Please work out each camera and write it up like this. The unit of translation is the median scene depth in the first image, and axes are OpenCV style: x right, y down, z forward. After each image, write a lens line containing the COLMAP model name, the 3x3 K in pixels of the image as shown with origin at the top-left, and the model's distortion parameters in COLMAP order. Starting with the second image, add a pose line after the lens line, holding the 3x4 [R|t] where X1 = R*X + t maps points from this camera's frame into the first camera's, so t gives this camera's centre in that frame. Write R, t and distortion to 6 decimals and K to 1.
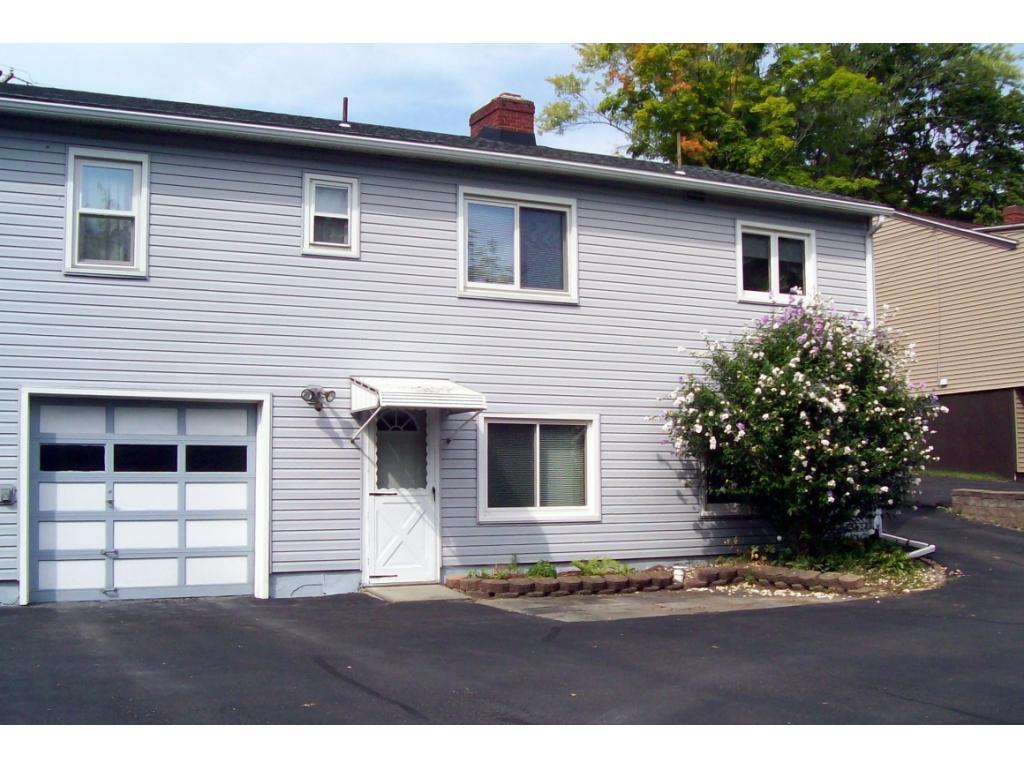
lens RADIAL K [[1175.7, 0, 512.0], [0, 1175.7, 384.0], [0, 0, 1]] dist [-0.190959, 0.289340]
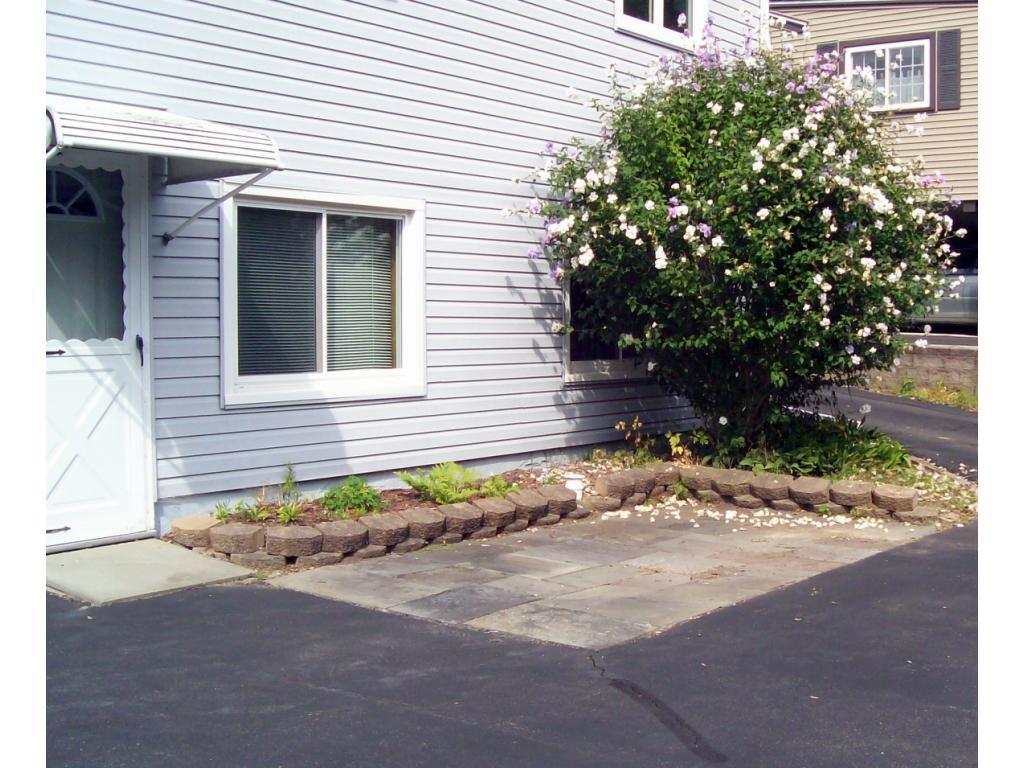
lens RADIAL K [[1175.7, 0, 512.0], [0, 1175.7, 384.0], [0, 0, 1]] dist [-0.190959, 0.289340]
pose [[0.899435, -0.018670, 0.436655, -0.134011], [-0.042668, 0.990564, 0.130243, 0.039474], [-0.434966, -0.135776, 0.890151, 0.511269]]
